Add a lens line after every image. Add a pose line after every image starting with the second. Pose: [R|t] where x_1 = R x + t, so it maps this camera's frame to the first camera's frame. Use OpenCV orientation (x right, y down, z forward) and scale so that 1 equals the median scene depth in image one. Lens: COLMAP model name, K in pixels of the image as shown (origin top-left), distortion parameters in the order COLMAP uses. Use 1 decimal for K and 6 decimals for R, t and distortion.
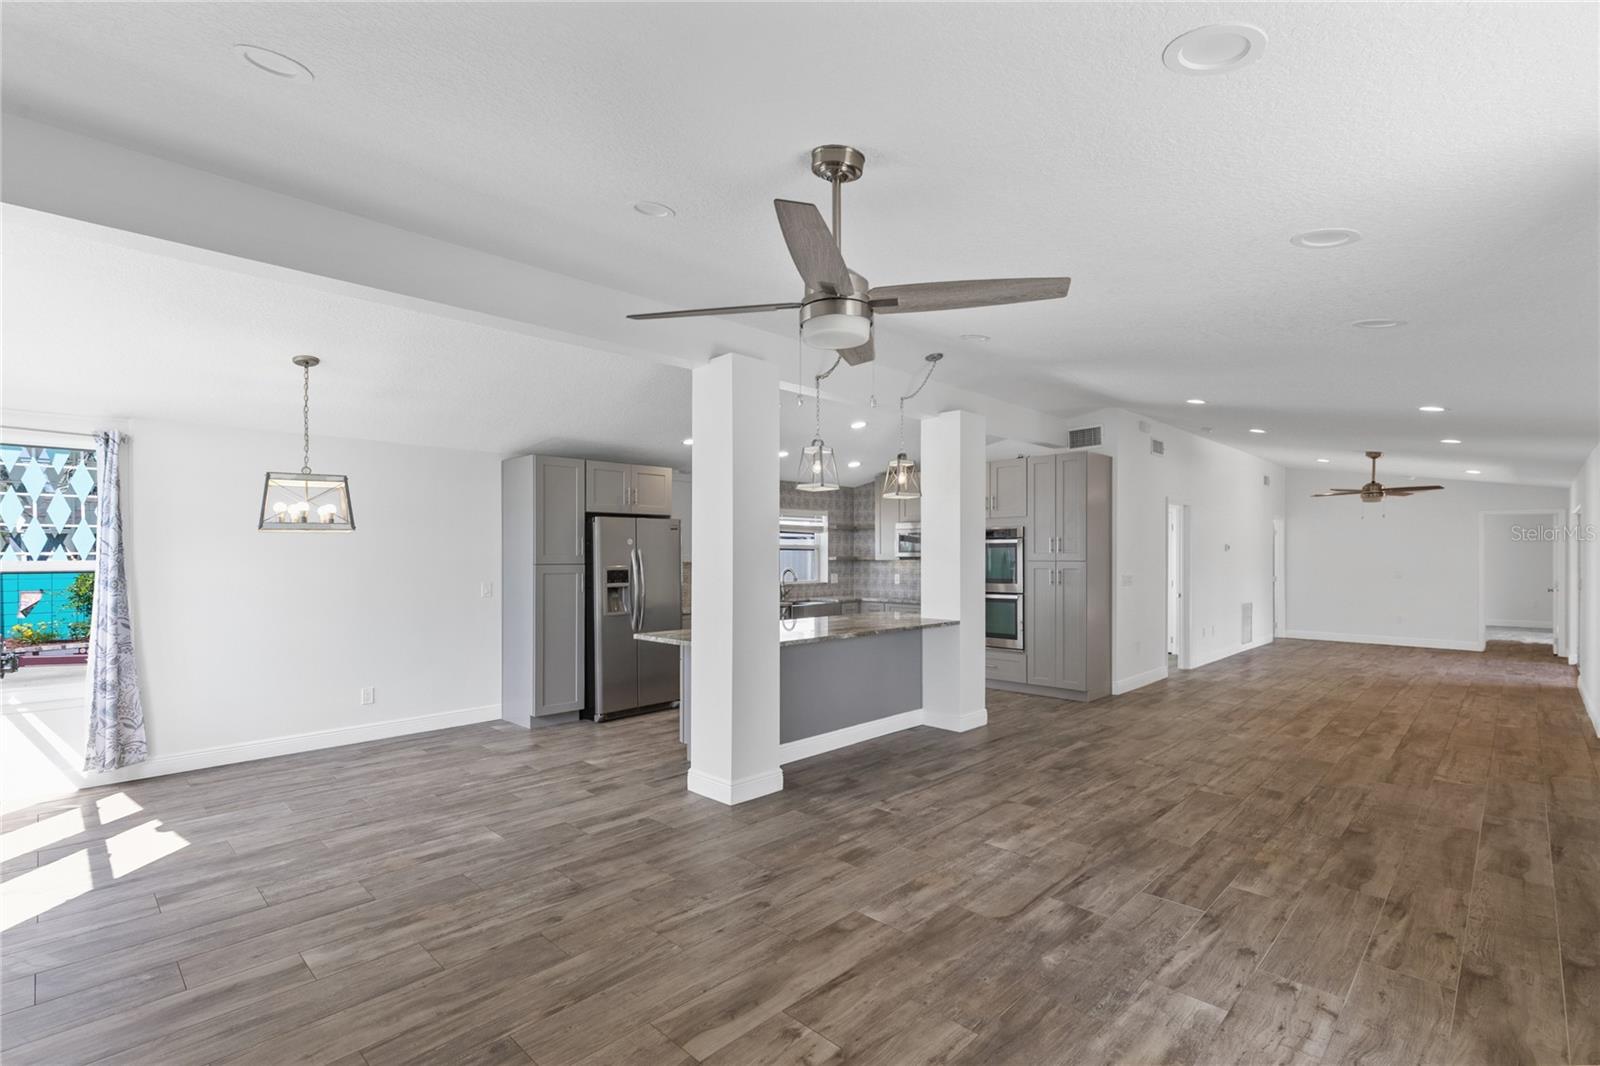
lens RADIAL K [[724.7, 0, 805.7], [0, 724.7, 532.5], [0, 0, 1]] dist [0.012220, -0.001151]
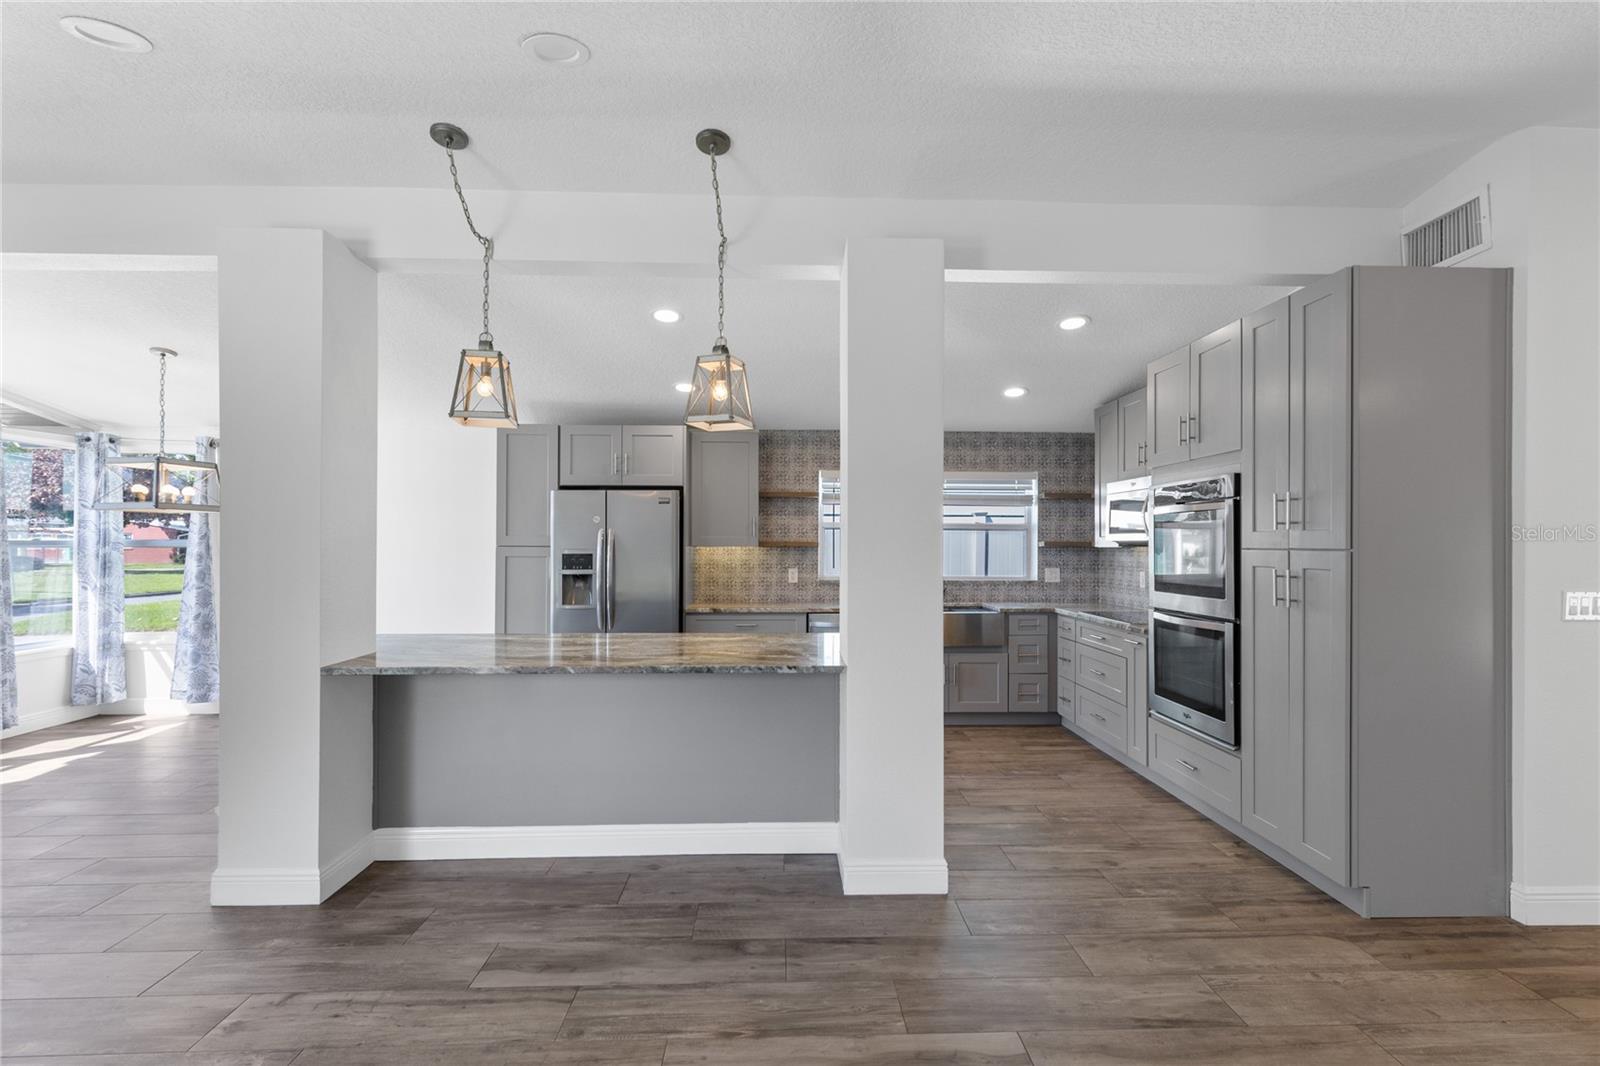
lens RADIAL K [[717.8, 0, 810.5], [0, 717.8, 539.7], [0, 0, 1]] dist [0.007285, -0.000071]
pose [[0.724987, 0.000895, -0.688762, 0.755705], [0.016352, 0.999695, 0.018510, 0.038433], [0.688568, -0.024682, 0.724751, 0.911862]]
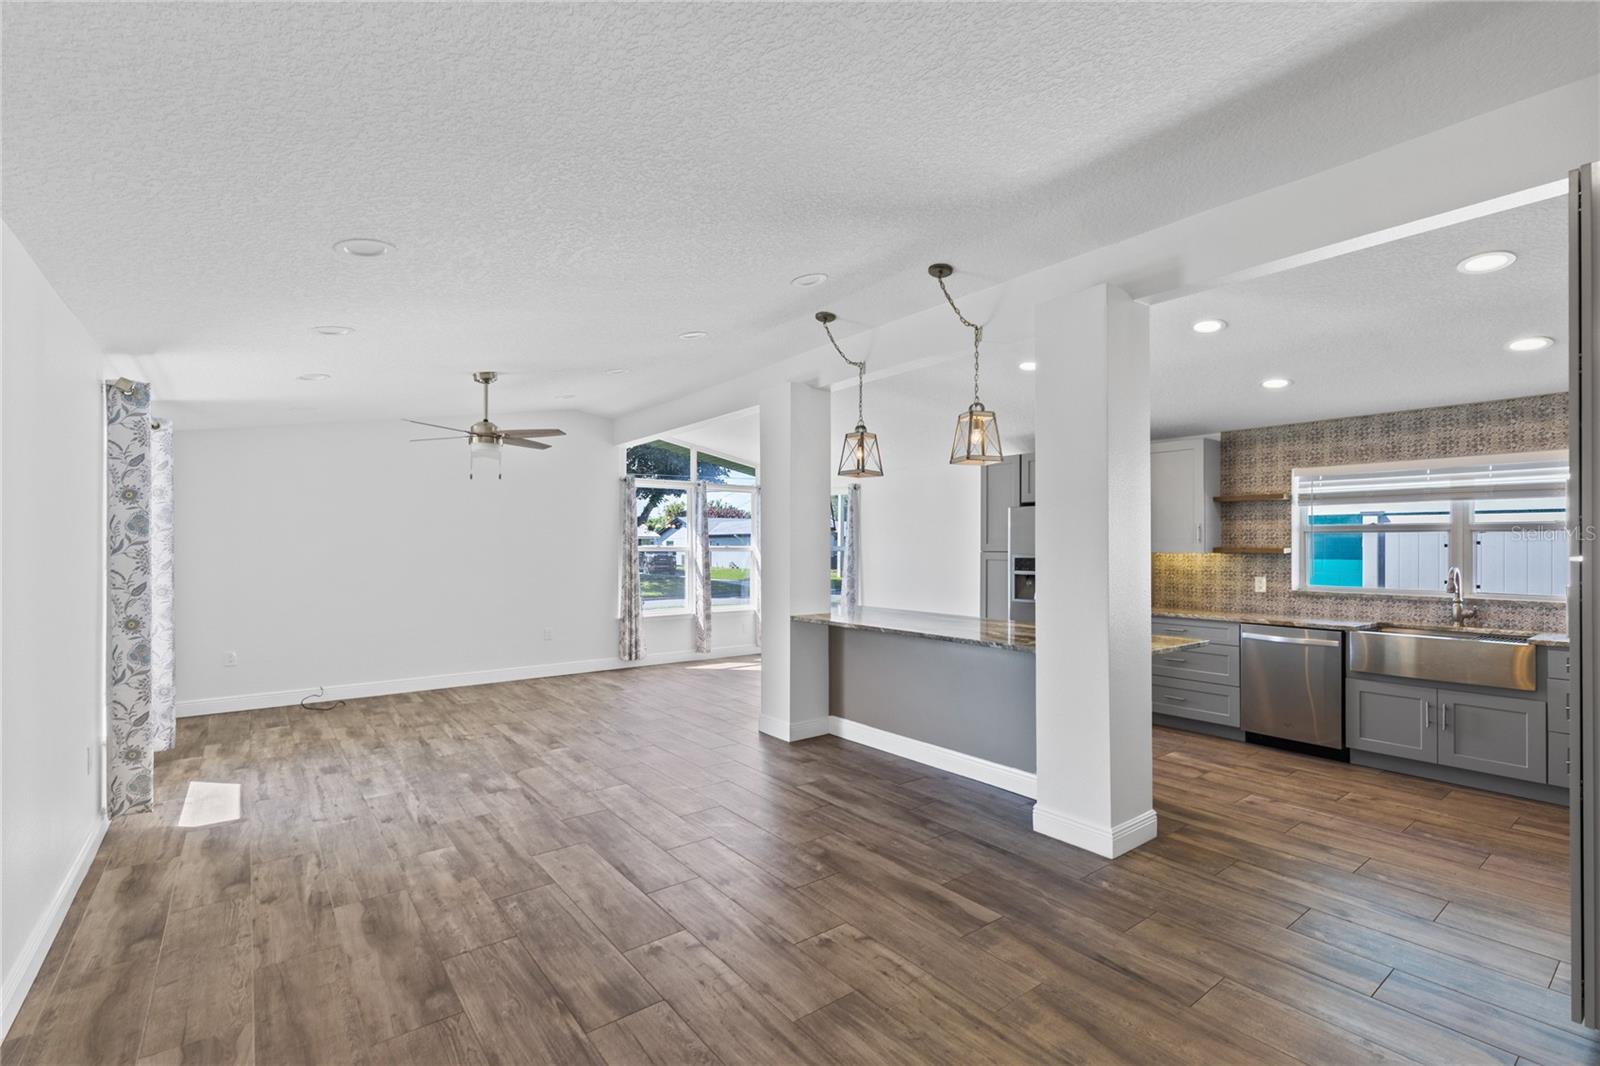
lens RADIAL K [[724.7, 0, 807.8], [0, 724.7, 542.8], [0, 0, 1]] dist [0.012220, -0.001151]
pose [[-0.136383, -0.004678, -0.990645, 1.209444], [0.028287, 0.999563, -0.008614, 0.046829], [0.990252, -0.029197, -0.136191, 1.287148]]
